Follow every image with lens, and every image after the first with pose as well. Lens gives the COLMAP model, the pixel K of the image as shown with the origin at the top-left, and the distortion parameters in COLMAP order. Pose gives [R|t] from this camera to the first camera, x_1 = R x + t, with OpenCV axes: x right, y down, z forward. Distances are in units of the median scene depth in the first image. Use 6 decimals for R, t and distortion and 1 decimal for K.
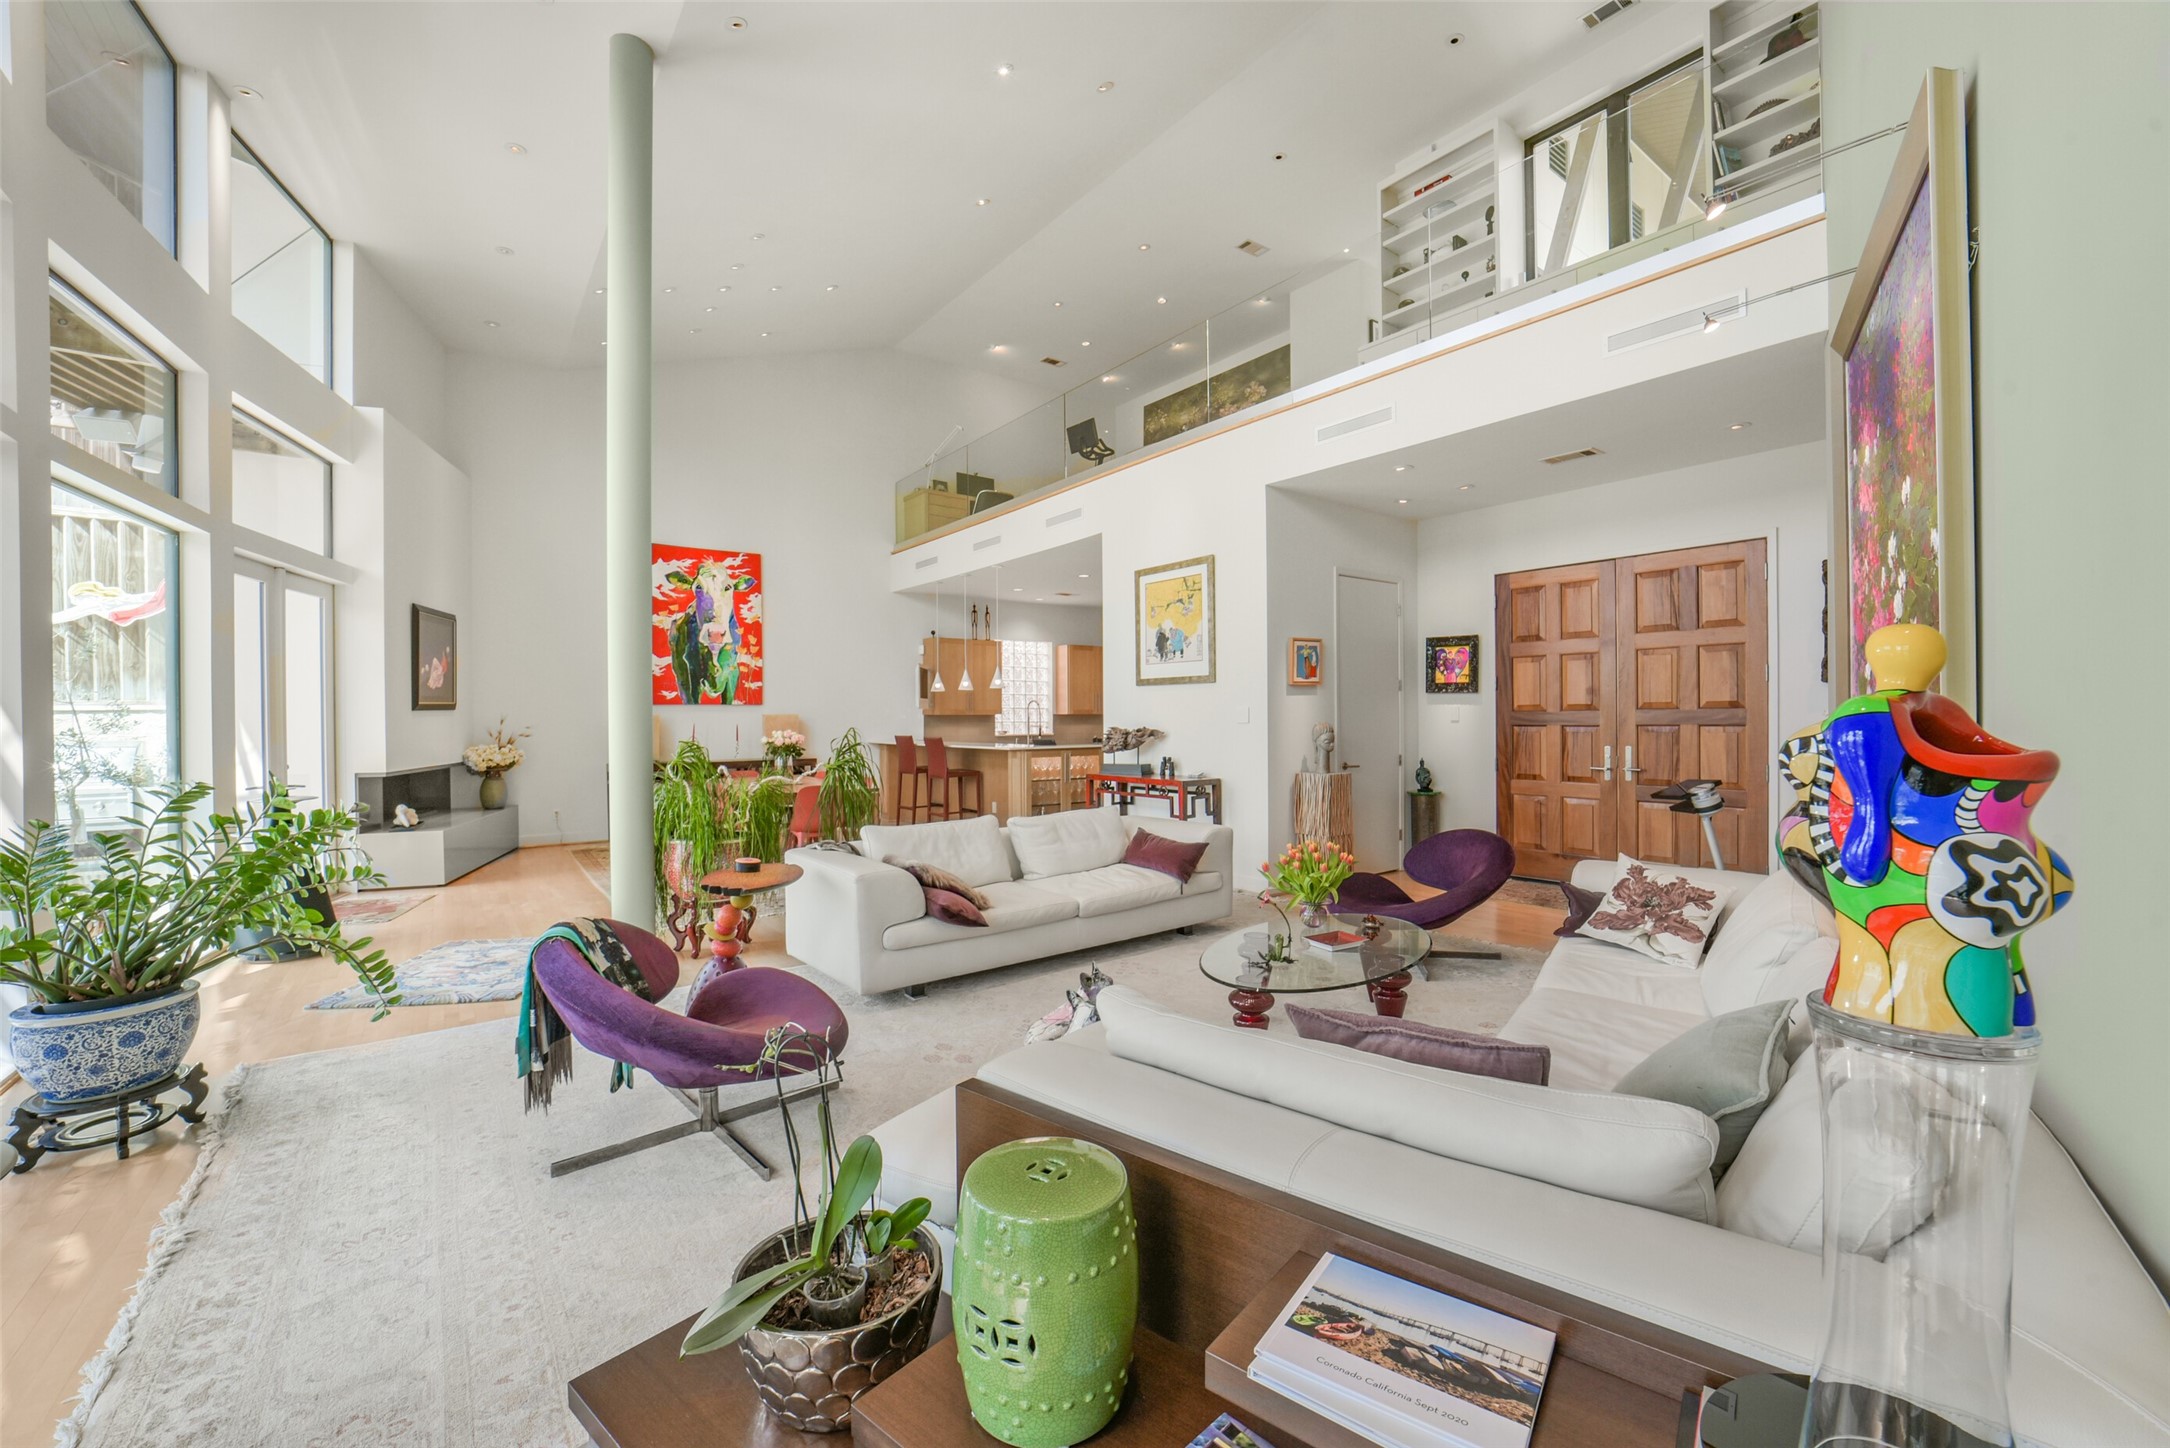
lens RADIAL K [[888.2, 0, 1092.6], [0, 888.2, 721.2], [0, 0, 1]] dist [-0.038537, 0.010300]
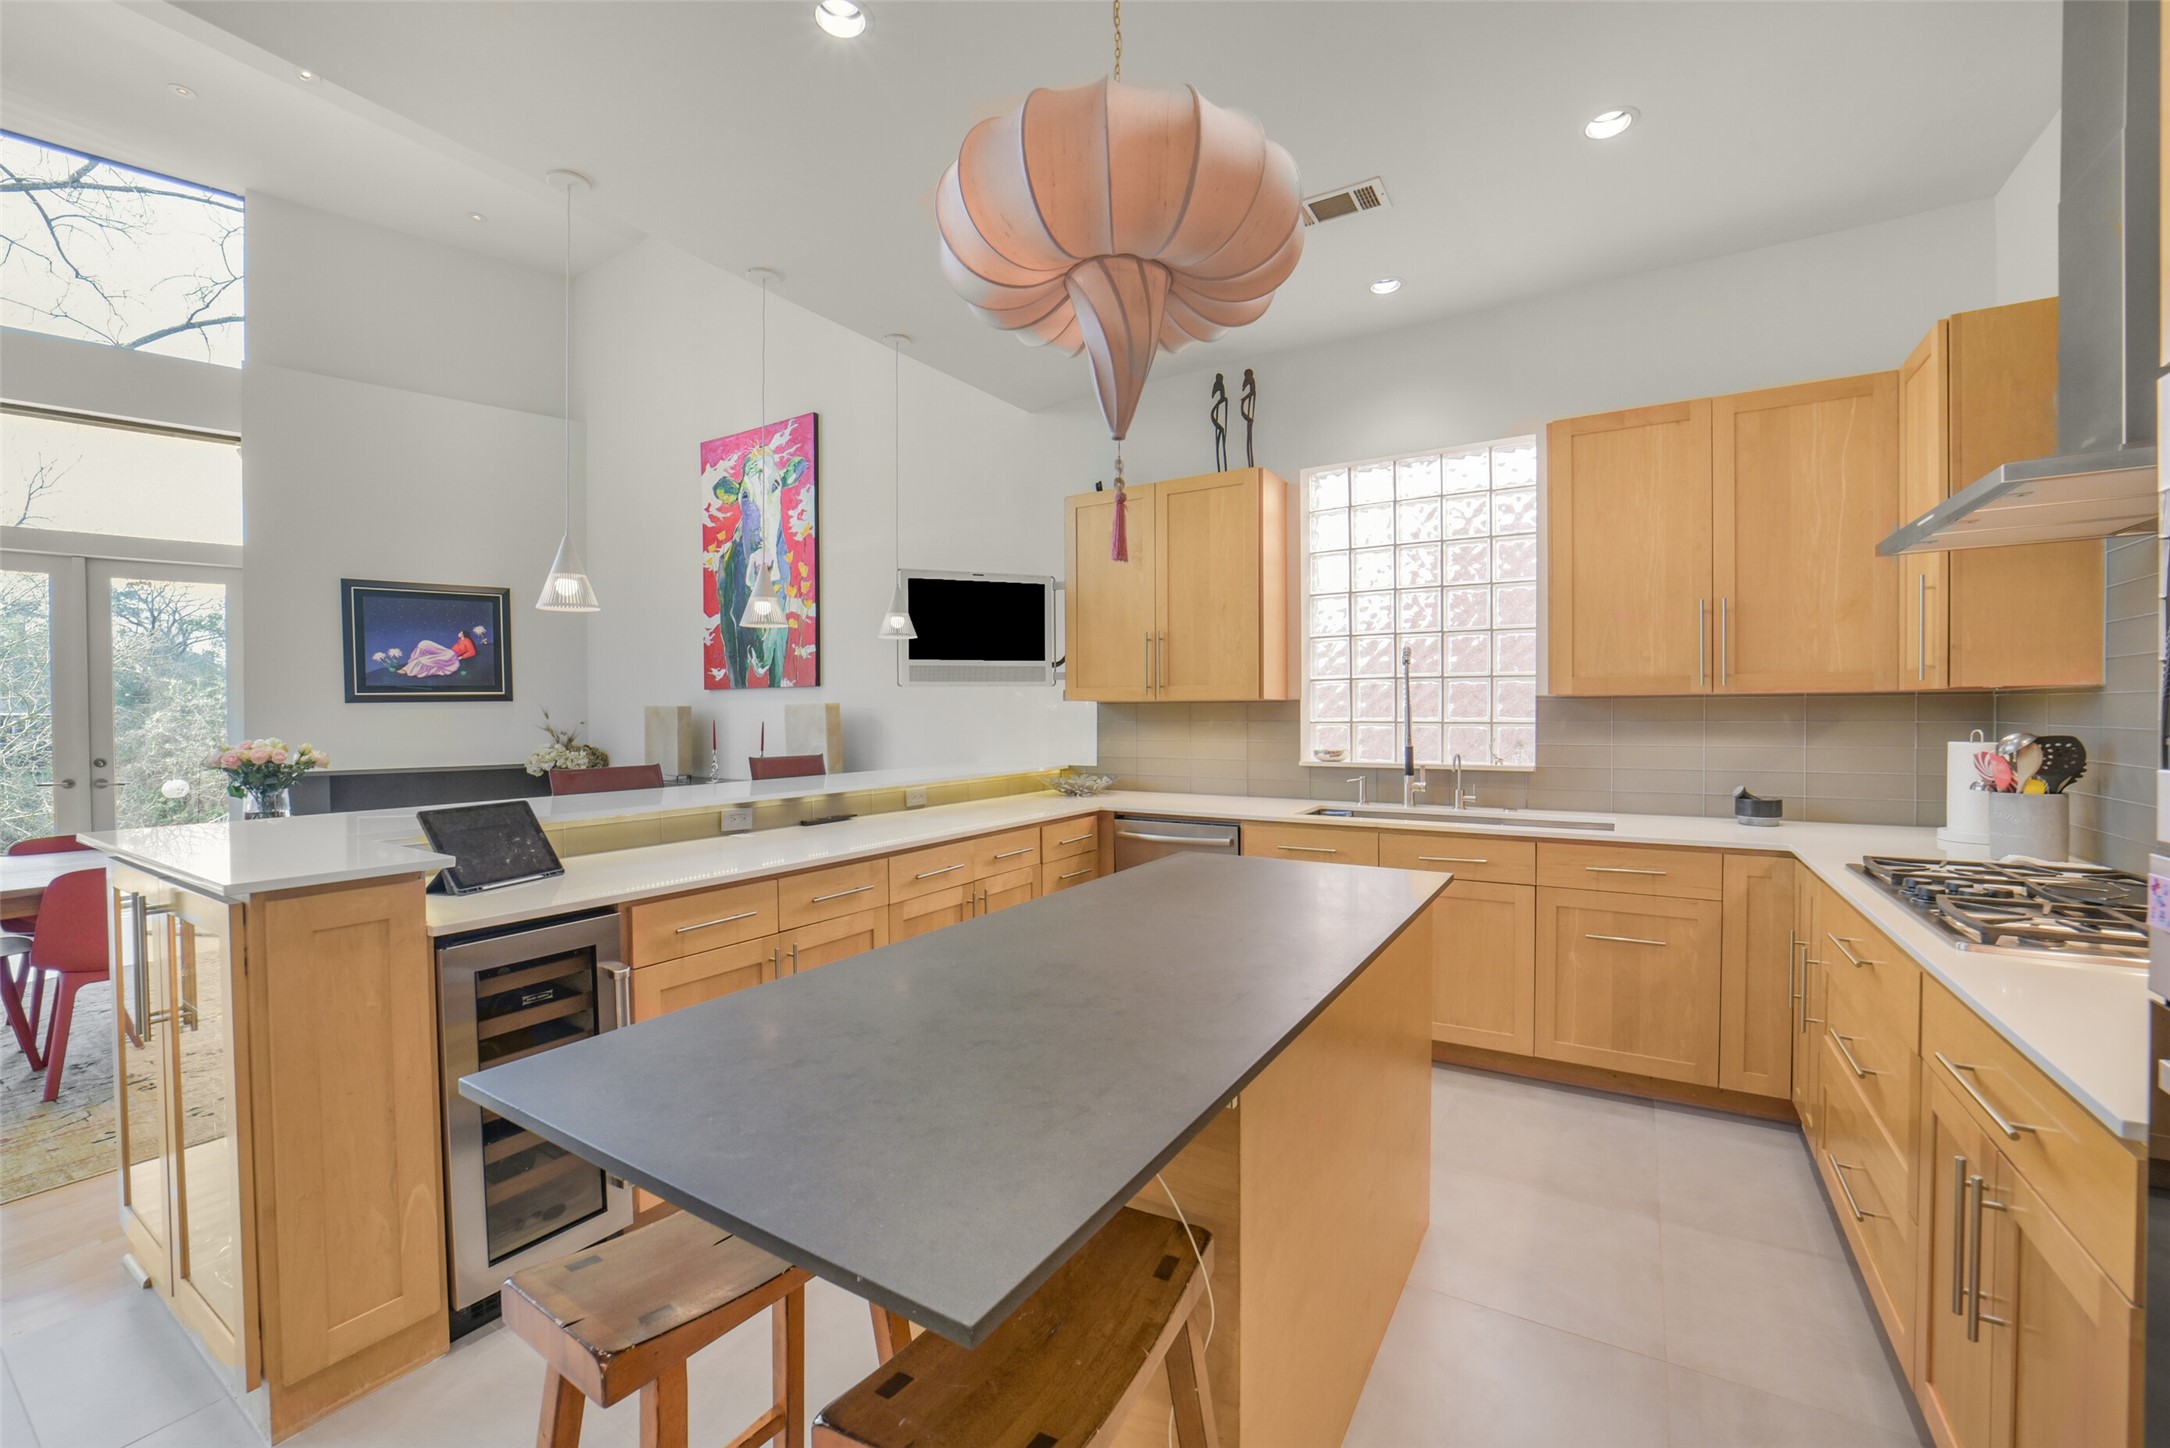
lens RADIAL K [[865.4, 0, 1098.2], [0, 865.4, 723.5], [0, 0, 1]] dist [-0.040648, 0.010212]
pose [[0.369759, 0.016371, -0.928983, 0.190599], [-0.000767, 0.999850, 0.017314, -0.004819], [0.929127, -0.005689, 0.369716, 0.978527]]
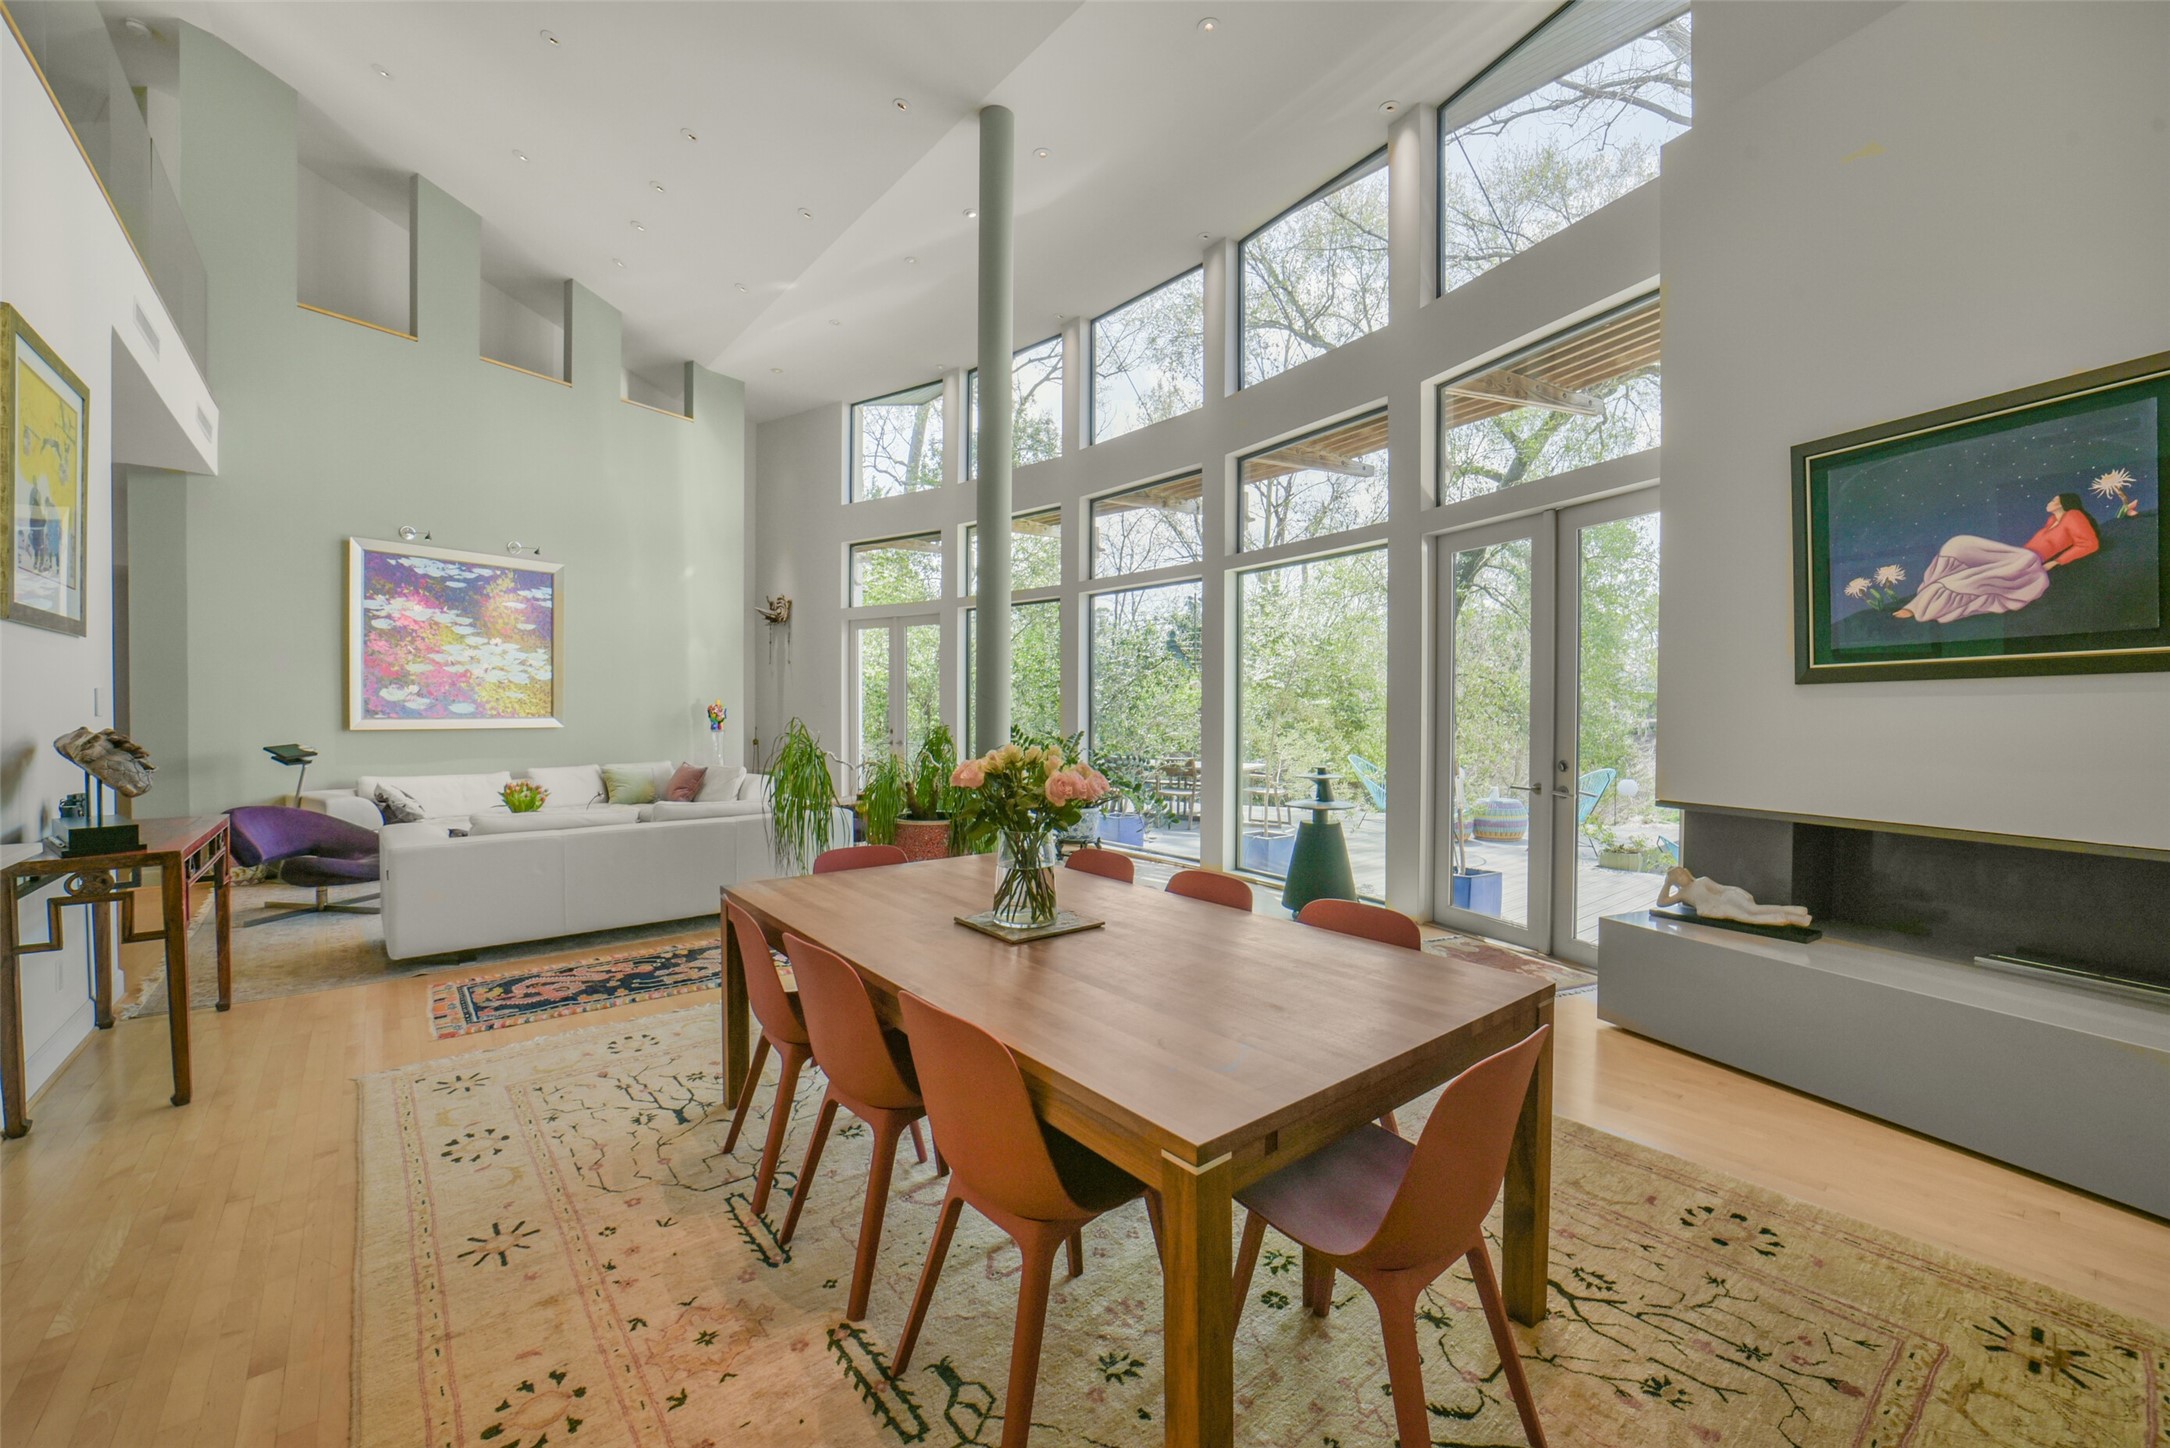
lens RADIAL K [[865.4, 0, 1098.2], [0, 865.4, 723.5], [0, 0, 1]] dist [-0.040648, 0.010212]
pose [[-0.998148, 0.005424, -0.060585, -0.277434], [0.004077, 0.999742, 0.022338, -0.002099], [0.060690, 0.022049, -0.997913, 1.000664]]
